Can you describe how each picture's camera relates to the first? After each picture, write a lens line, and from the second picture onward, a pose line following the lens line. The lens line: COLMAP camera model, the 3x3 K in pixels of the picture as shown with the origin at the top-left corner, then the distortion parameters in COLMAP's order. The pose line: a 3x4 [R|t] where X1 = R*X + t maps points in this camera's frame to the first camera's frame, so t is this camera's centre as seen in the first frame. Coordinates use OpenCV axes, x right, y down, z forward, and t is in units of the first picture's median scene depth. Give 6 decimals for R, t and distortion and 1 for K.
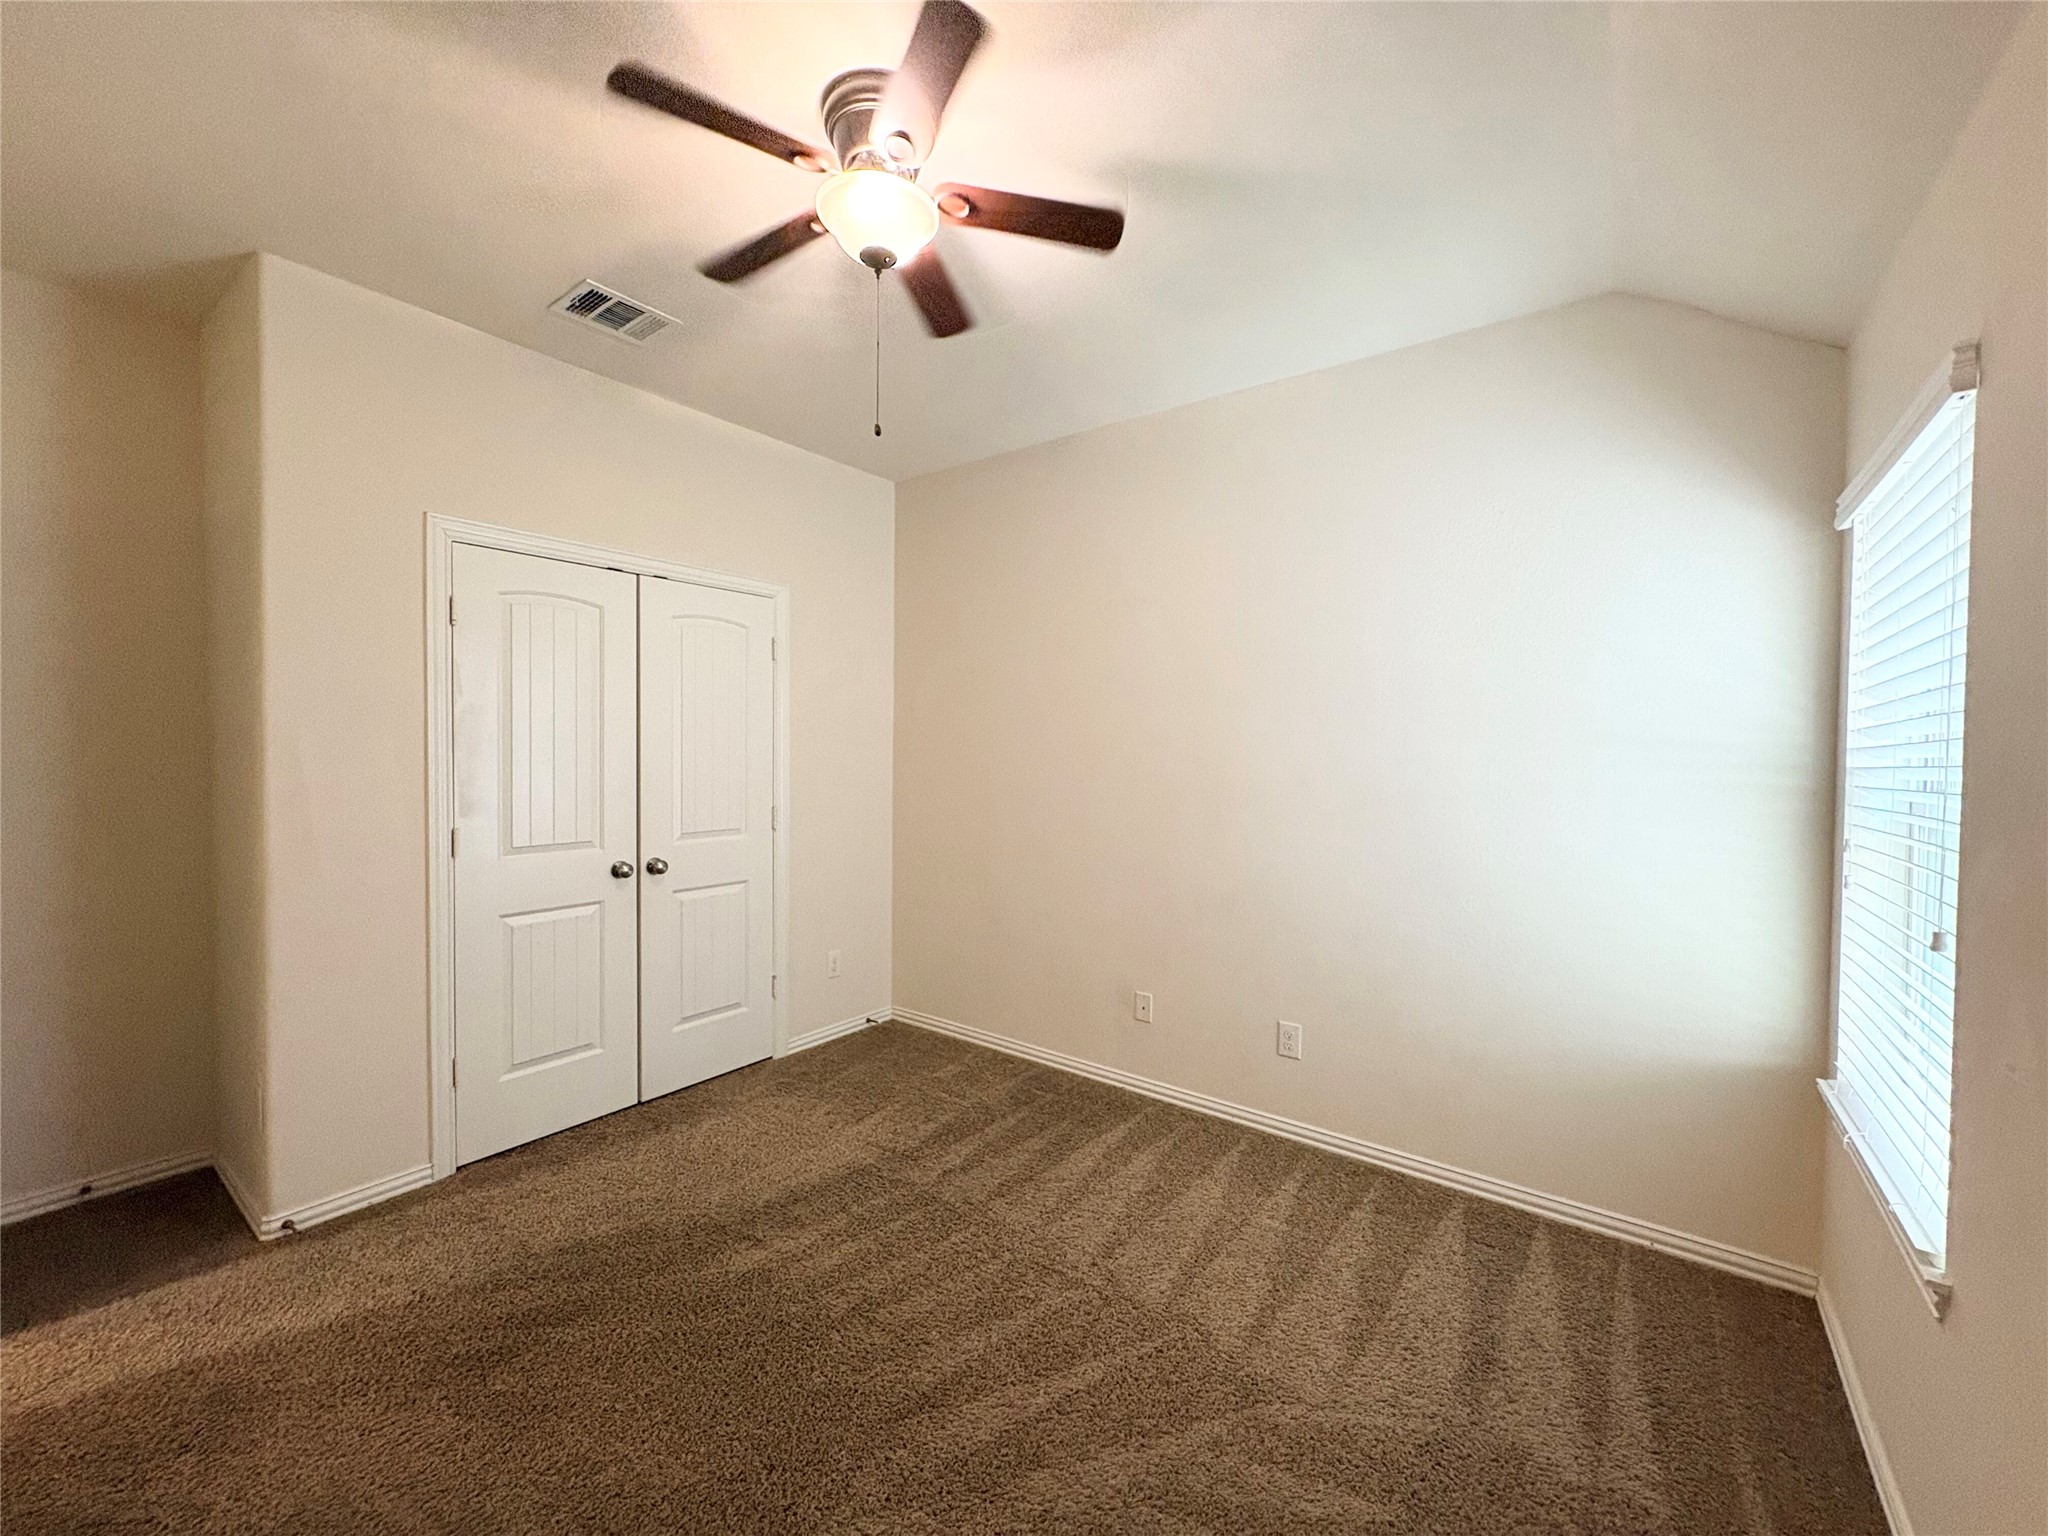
lens RADIAL K [[816.8, 0, 1017.8], [0, 816.8, 767.7], [0, 0, 1]] dist [-0.004750, 0.001438]
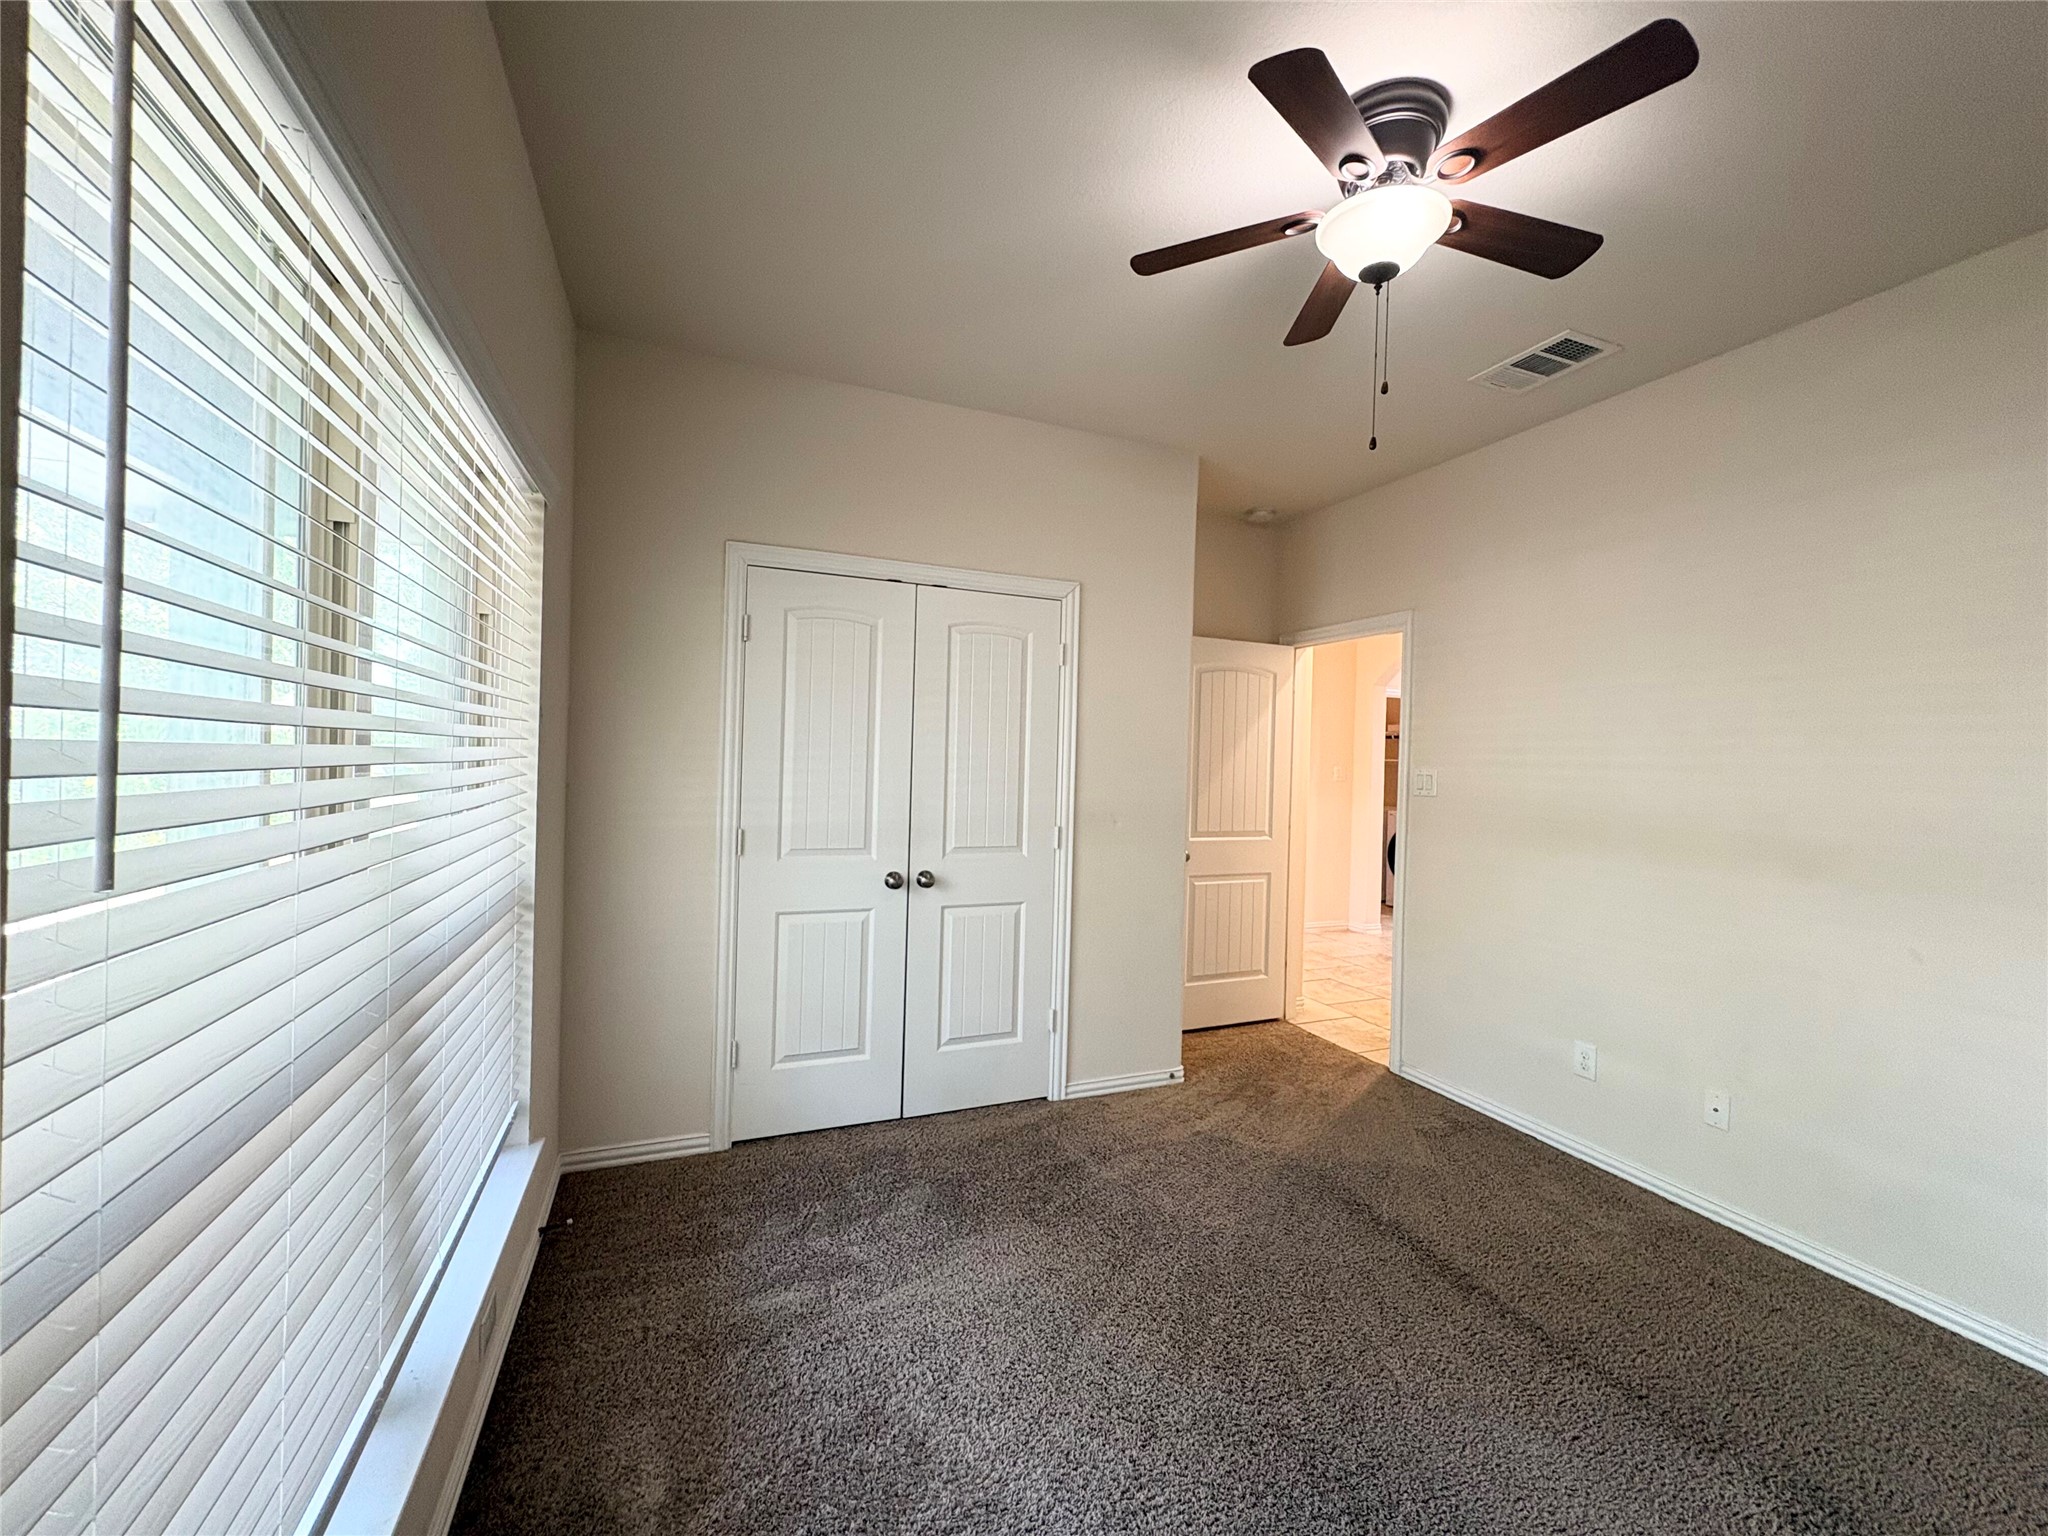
lens RADIAL K [[816.8, 0, 1024.7], [0, 816.8, 765.5], [0, 0, 1]] dist [-0.004750, 0.001438]
pose [[0.855641, 0.017950, -0.517259, 0.166097], [-0.029255, 0.999478, -0.013709, -0.006014], [0.516742, 0.026862, 0.855719, 0.220874]]
